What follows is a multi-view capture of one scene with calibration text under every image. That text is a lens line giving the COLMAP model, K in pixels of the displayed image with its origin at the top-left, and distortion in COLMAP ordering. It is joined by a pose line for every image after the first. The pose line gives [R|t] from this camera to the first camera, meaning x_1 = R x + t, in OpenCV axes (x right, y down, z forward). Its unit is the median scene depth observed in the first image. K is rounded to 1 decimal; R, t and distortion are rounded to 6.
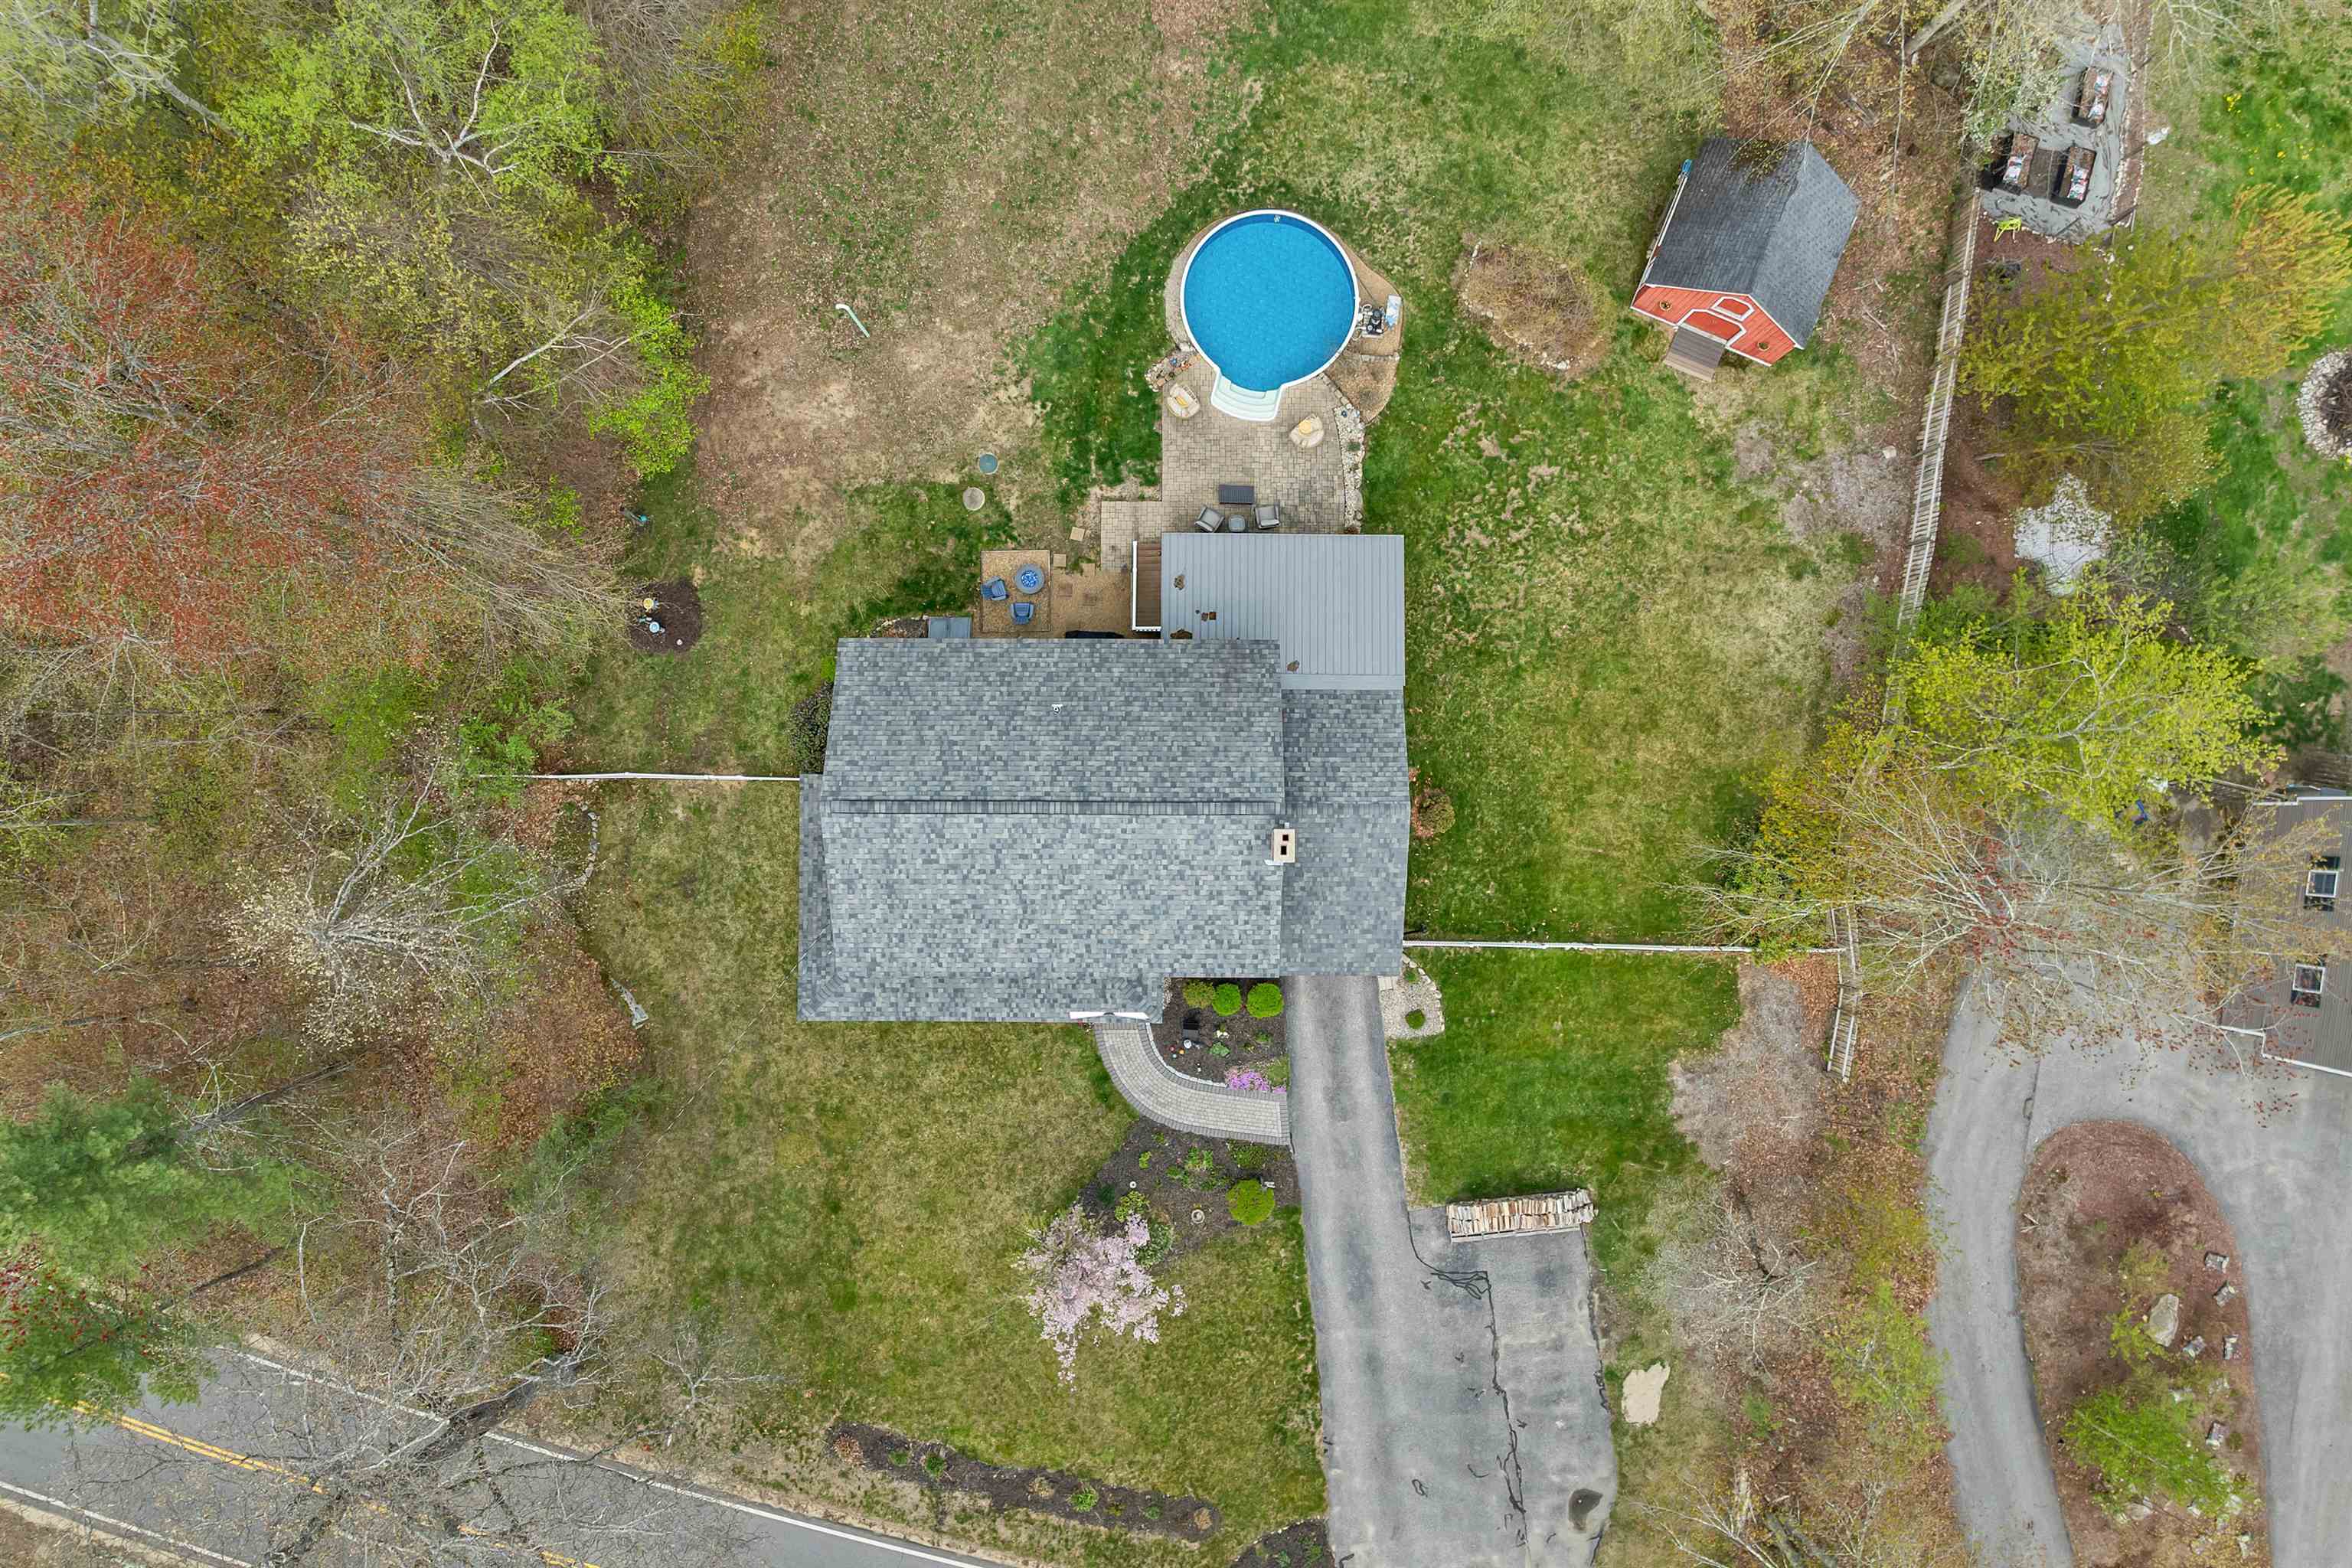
lens RADIAL K [[1677.7, 0, 1176.0], [0, 1677.7, 784.0], [0, 0, 1]] dist [-0.016545, -0.006566]
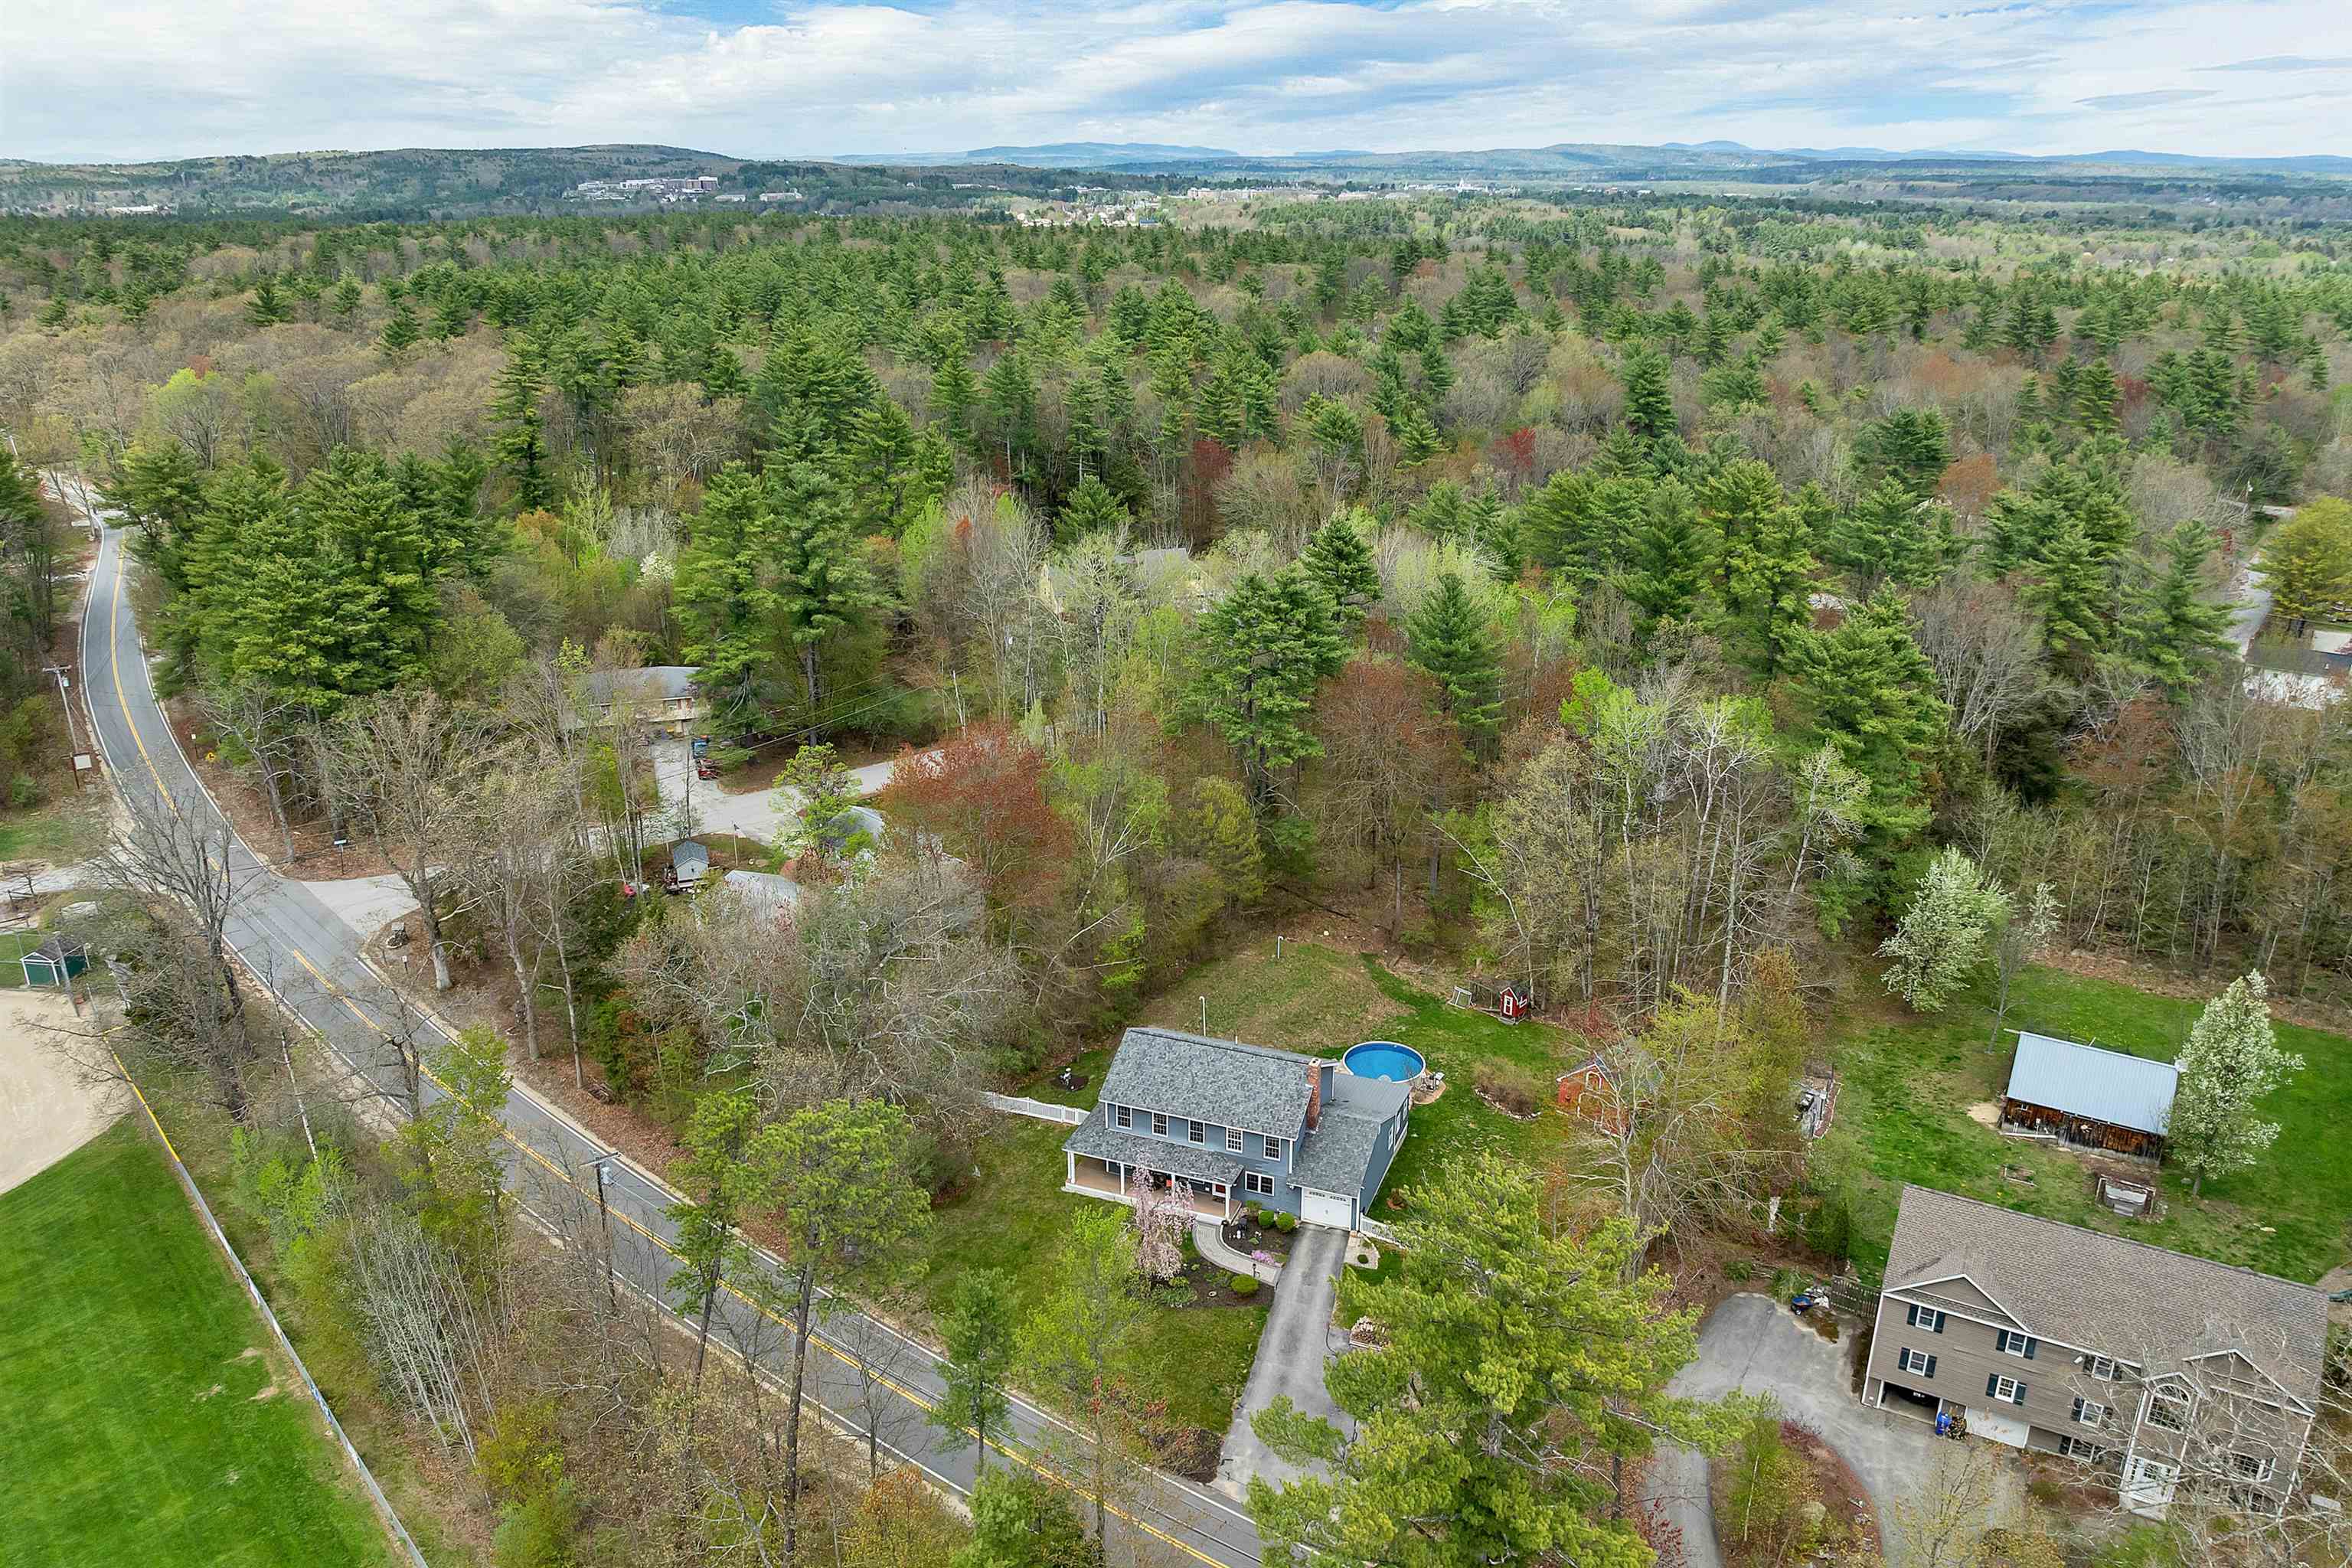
lens RADIAL K [[1677.7, 0, 1176.0], [0, 1677.7, 784.0], [0, 0, 1]] dist [-0.016545, -0.006566]
pose [[0.934928, 0.118815, -0.334355, 0.489054], [-0.354694, 0.339781, -0.871057, 1.582044], [0.010112, 0.932969, 0.359814, -0.122784]]
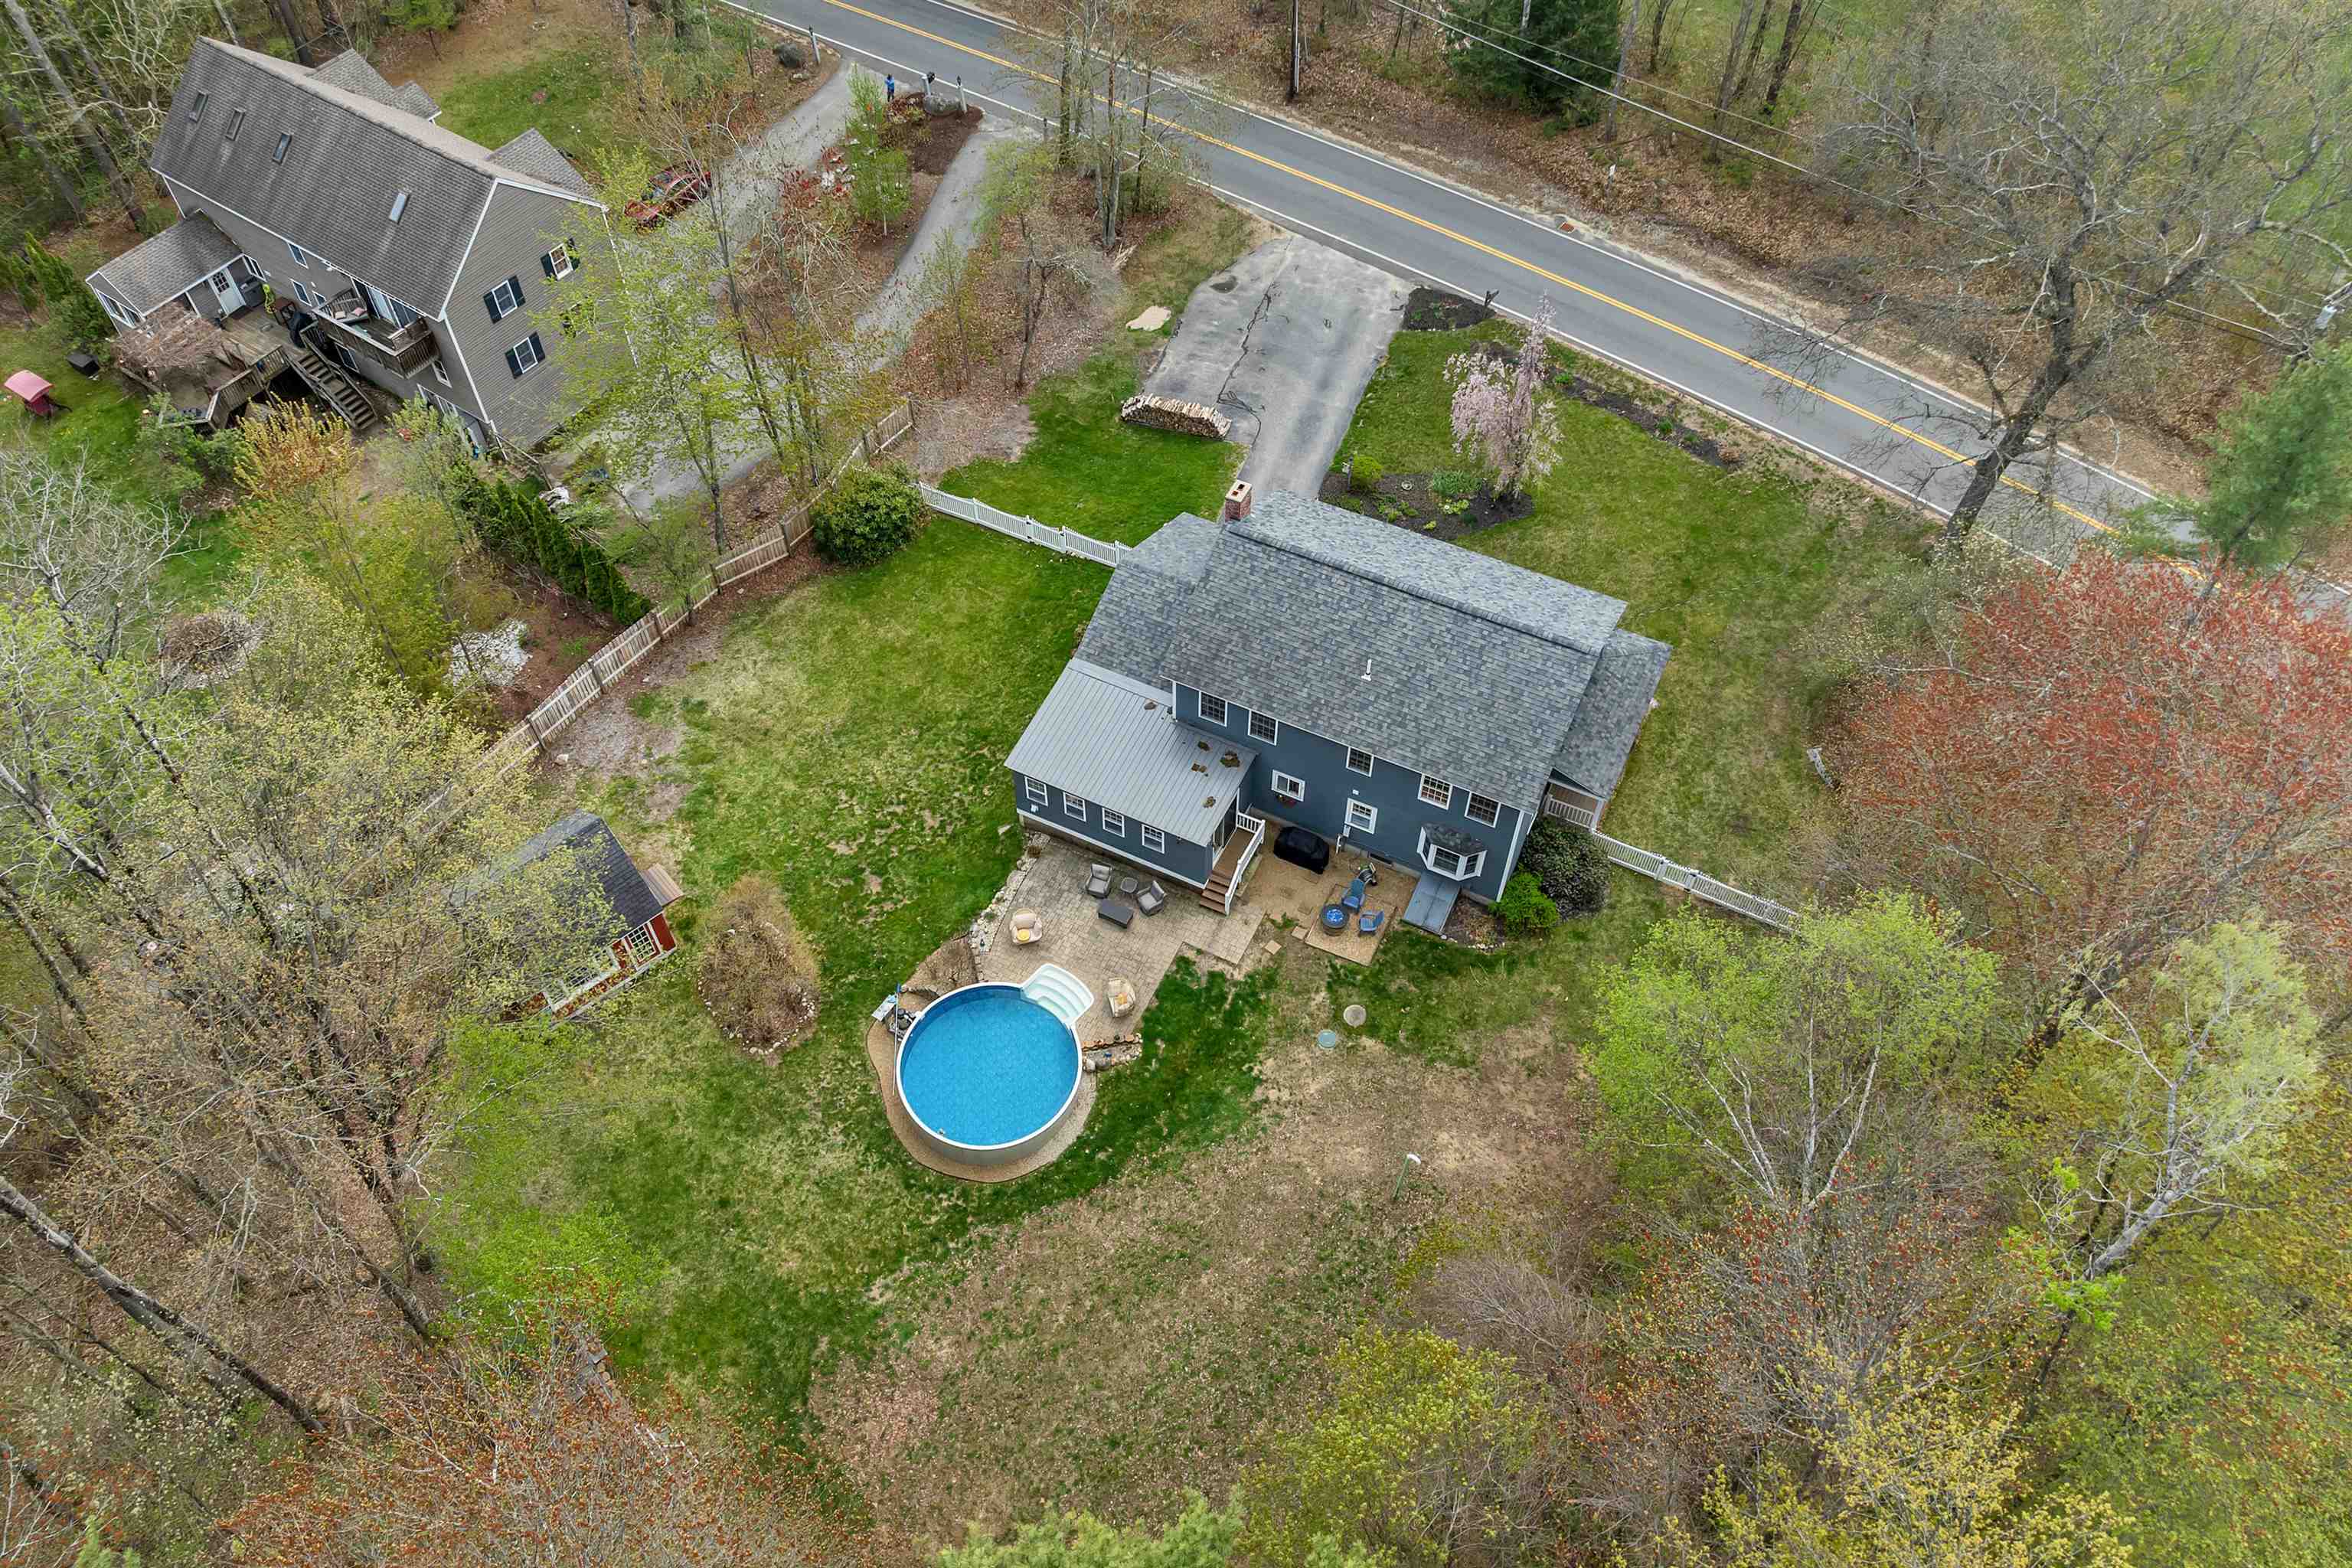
lens RADIAL K [[1677.7, 0, 1176.0], [0, 1677.7, 784.0], [0, 0, 1]] dist [-0.016545, -0.006566]
pose [[-0.898643, -0.349139, 0.265600, -0.239008], [0.438624, -0.705283, 0.556942, -0.664441], [-0.007127, 0.616990, 0.786938, 0.146398]]
